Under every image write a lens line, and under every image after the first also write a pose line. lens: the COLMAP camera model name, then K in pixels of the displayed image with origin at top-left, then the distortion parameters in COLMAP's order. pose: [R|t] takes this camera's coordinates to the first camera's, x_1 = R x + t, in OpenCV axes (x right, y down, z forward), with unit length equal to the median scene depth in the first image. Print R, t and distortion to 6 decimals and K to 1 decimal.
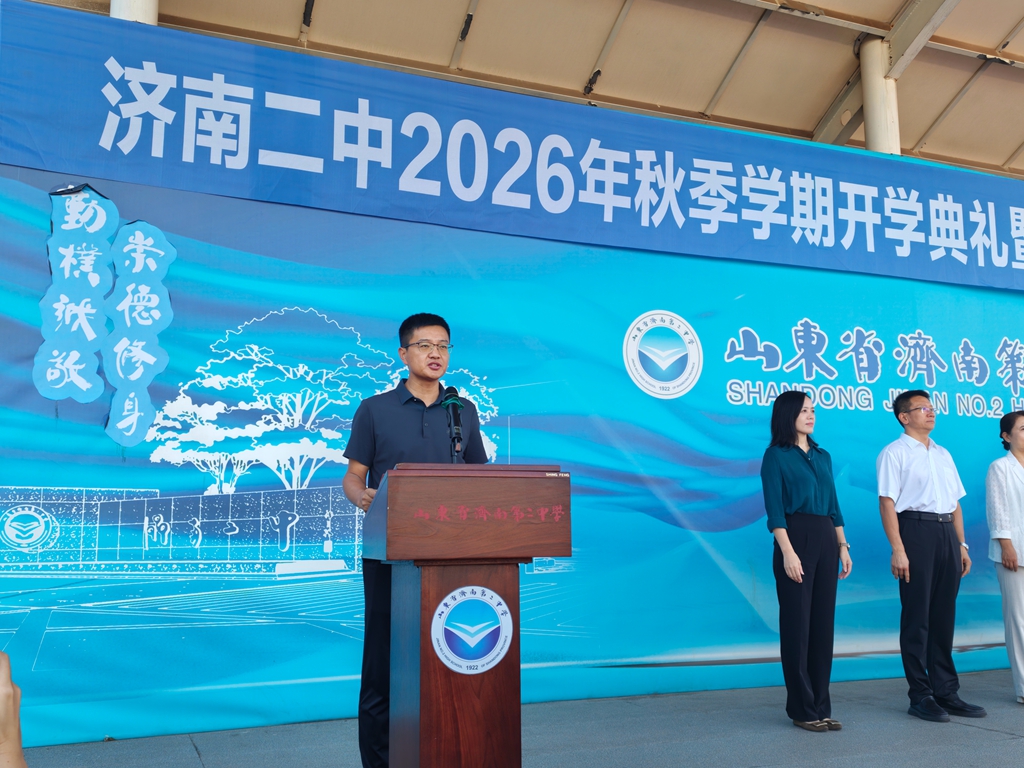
lens RADIAL K [[997.5, 0, 547.3], [0, 997.5, 386.2], [0, 0, 1]] dist [0.157051, -0.290096]
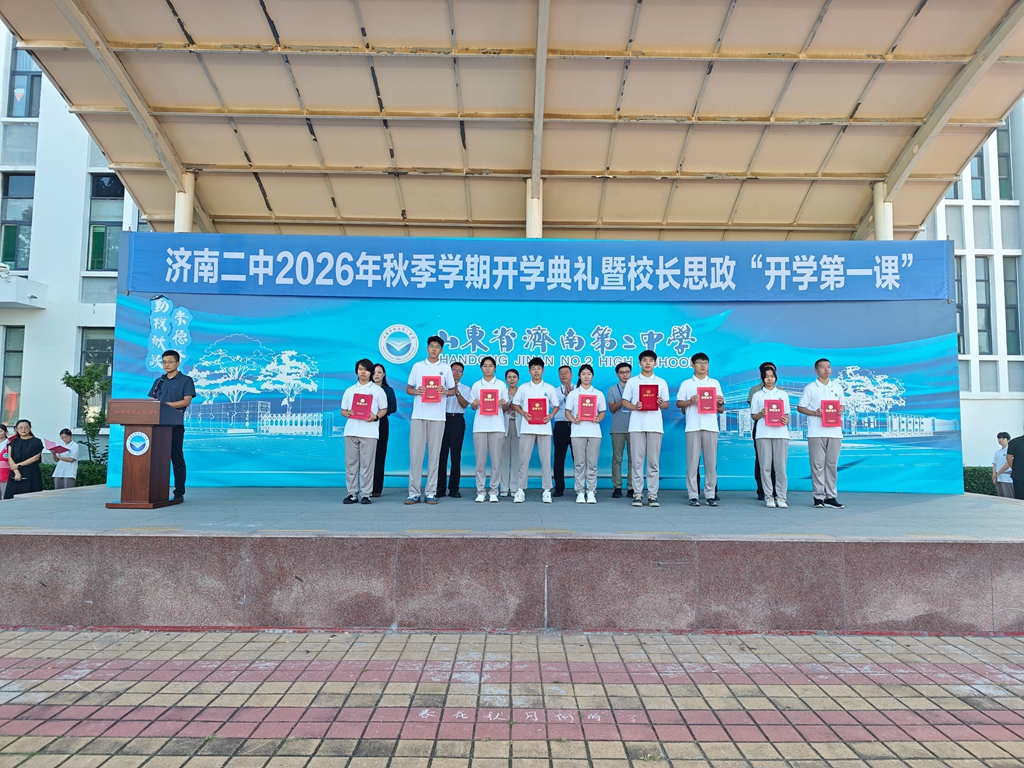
lens RADIAL K [[699.5, 0, 520.6], [0, 699.5, 383.4], [0, 0, 1]] dist [0.060979, -0.056352]
pose [[0.925874, -0.006982, -0.377768, 1.063495], [0.036782, 0.996746, 0.071729, -0.050675], [0.376038, -0.080307, 0.923118, -0.406441]]
